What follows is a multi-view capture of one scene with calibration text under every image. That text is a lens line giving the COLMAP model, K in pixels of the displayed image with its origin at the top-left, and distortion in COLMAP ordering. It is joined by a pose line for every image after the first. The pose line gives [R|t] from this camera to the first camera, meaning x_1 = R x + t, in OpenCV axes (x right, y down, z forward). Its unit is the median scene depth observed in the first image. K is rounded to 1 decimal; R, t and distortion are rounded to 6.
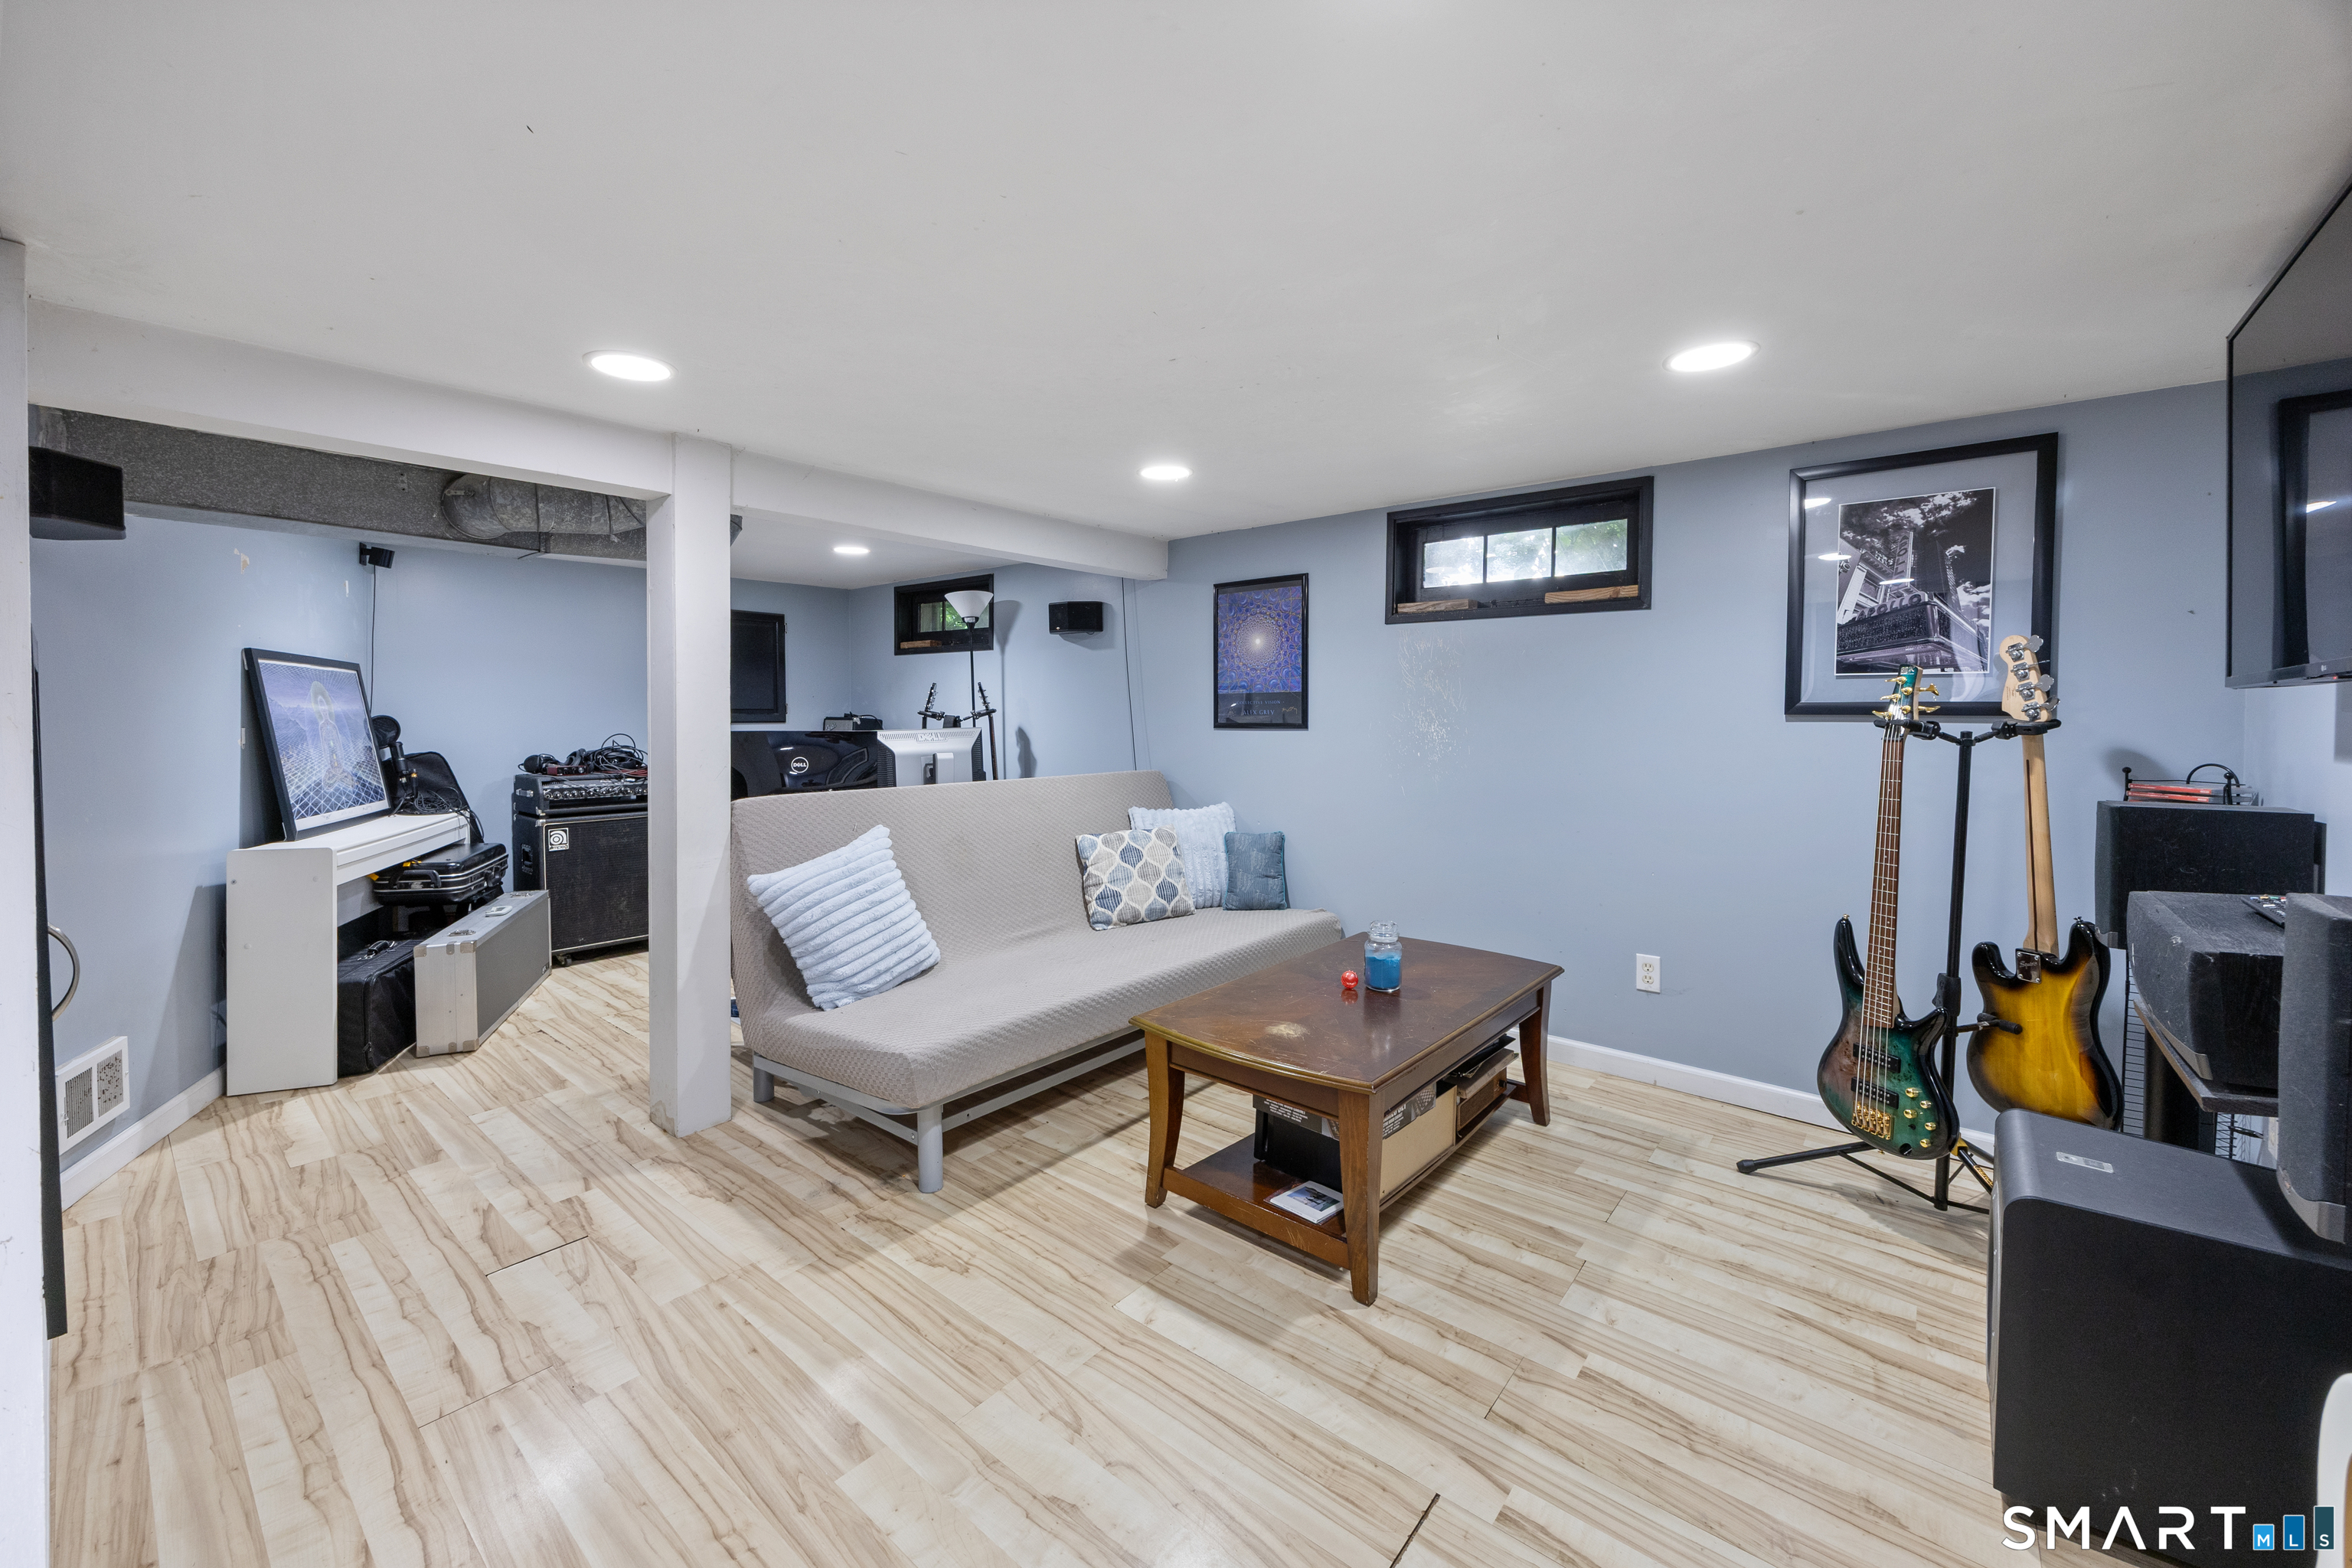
lens RADIAL K [[957.5, 0, 1184.7], [0, 957.5, 740.6], [0, 0, 1]] dist [0.000433, 0.000659]
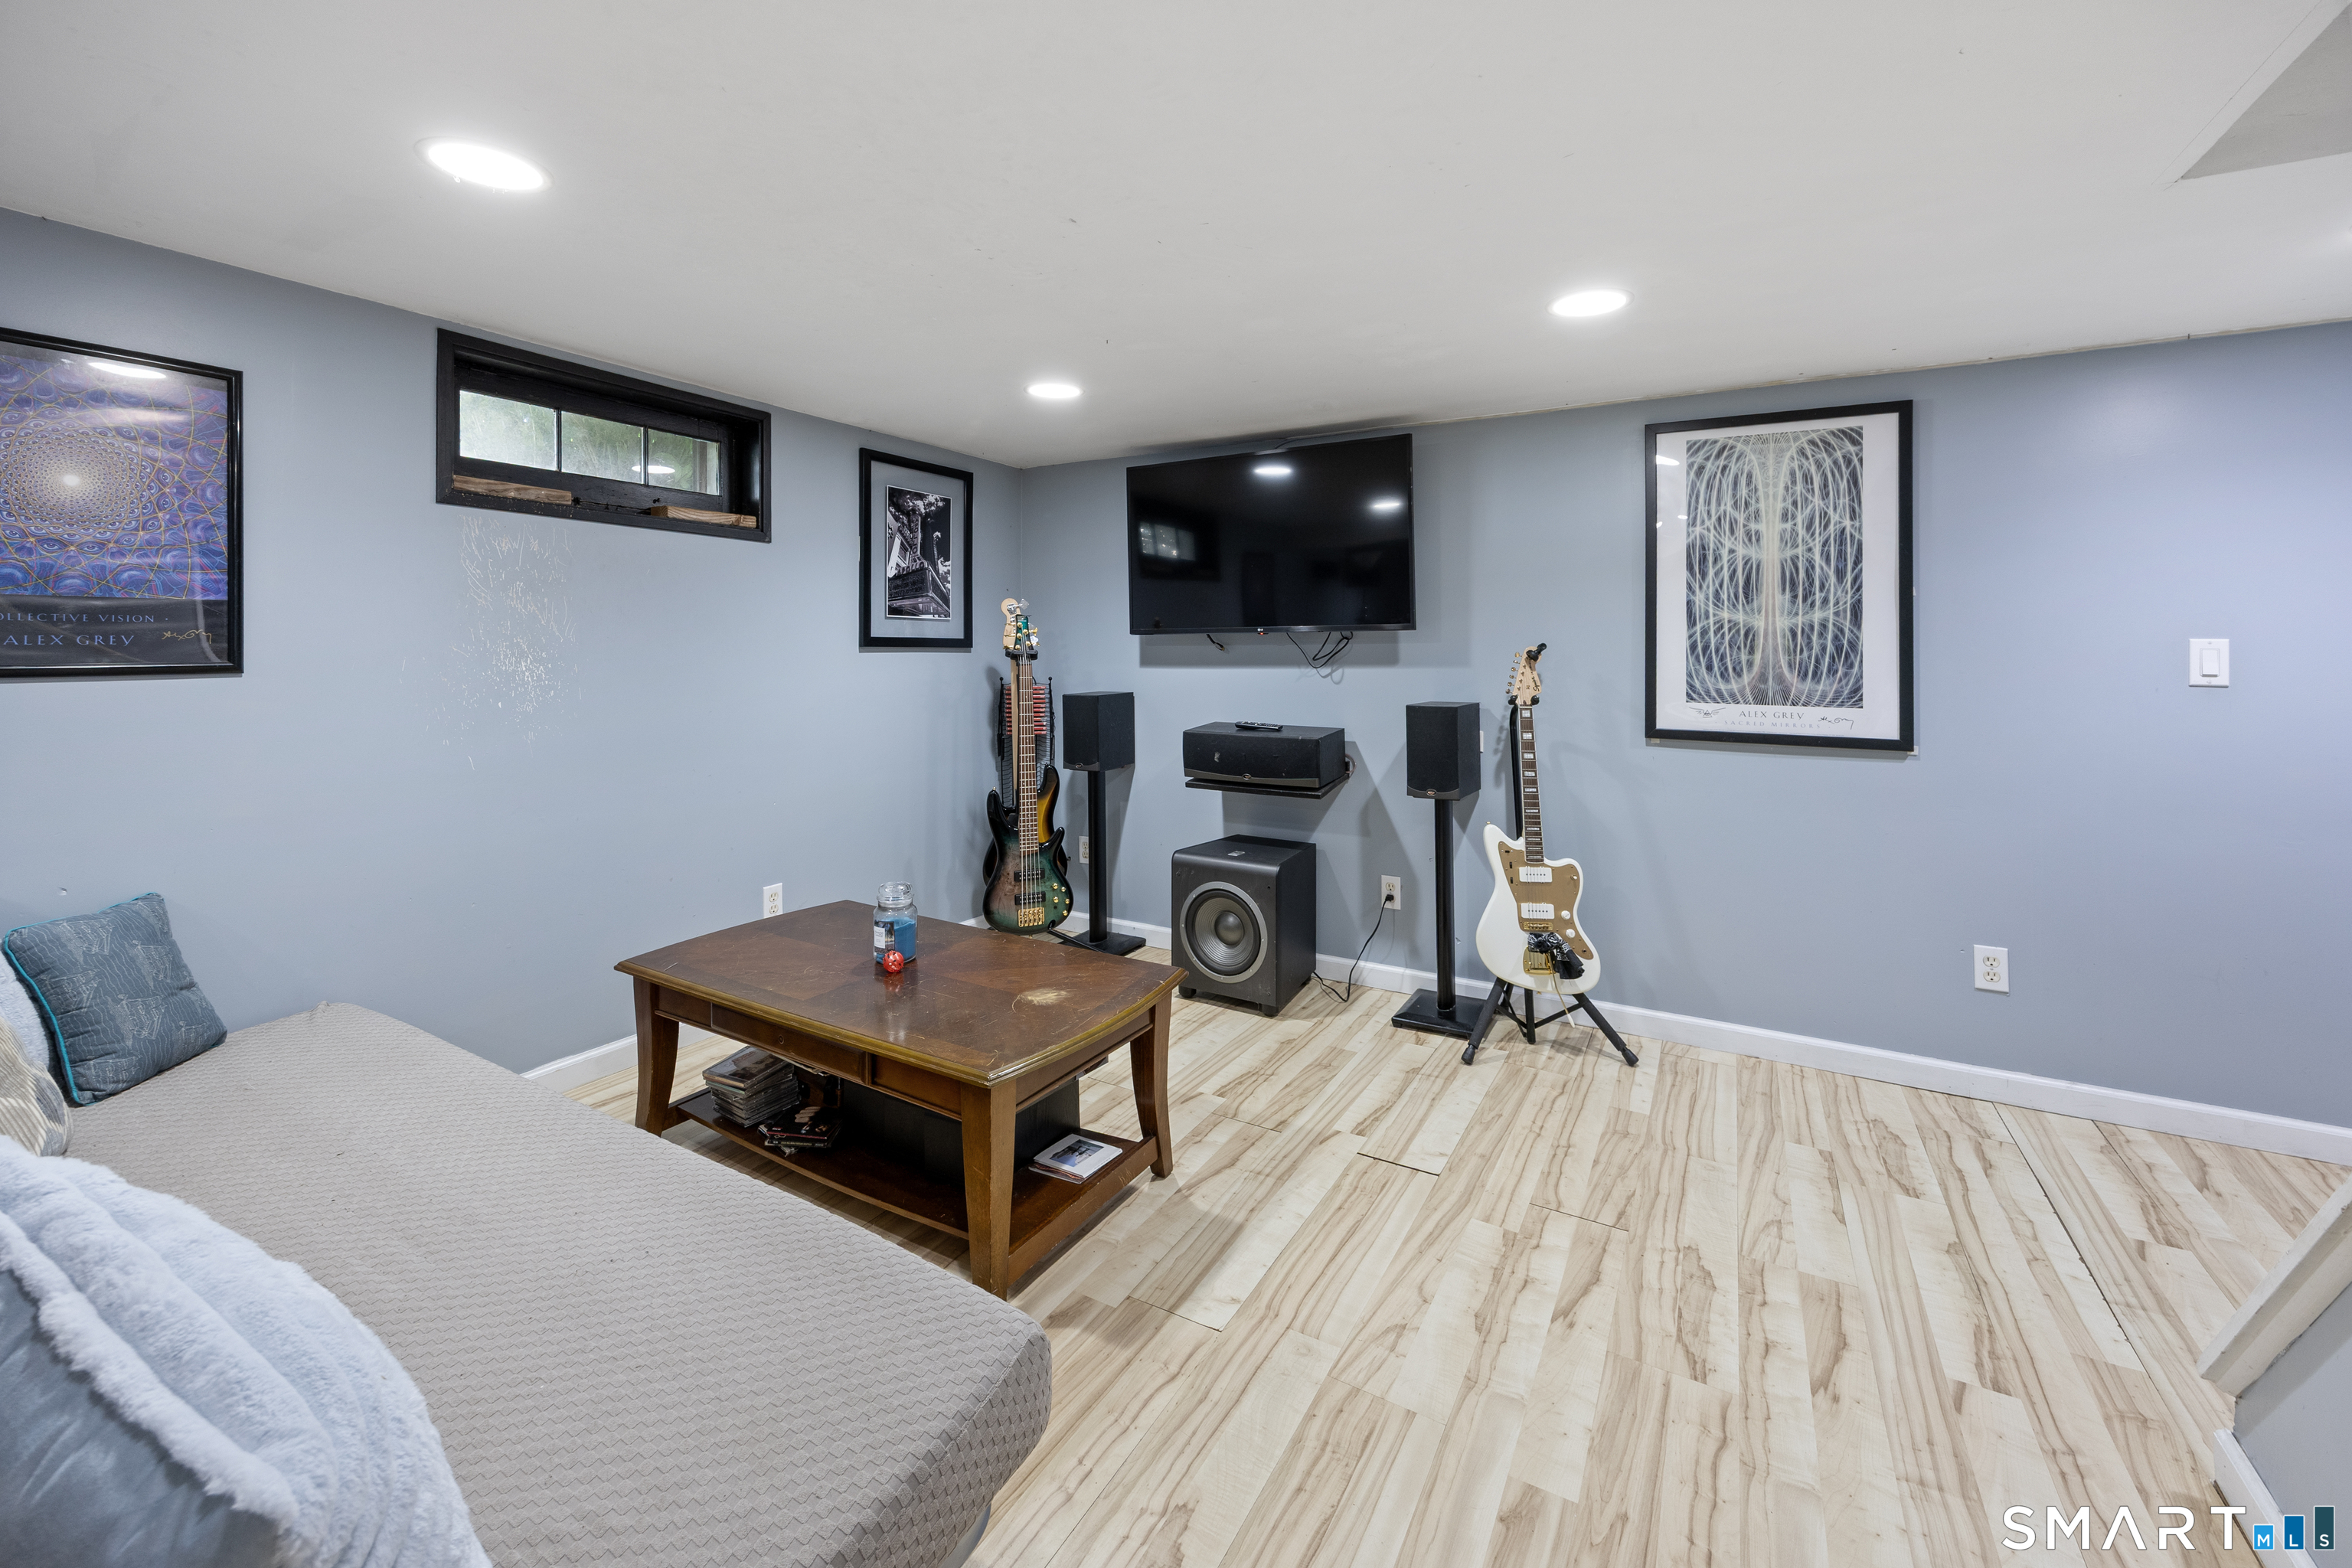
lens RADIAL K [[957.5, 0, 1190.4], [0, 957.5, 638.7], [0, 0, 1]] dist [0.000433, 0.000659]
pose [[-0.185478, 0.008600, 0.982611, -0.702436], [0.024032, 0.999702, -0.004214, -0.024445], [-0.982355, 0.022833, -0.185629, 0.889732]]
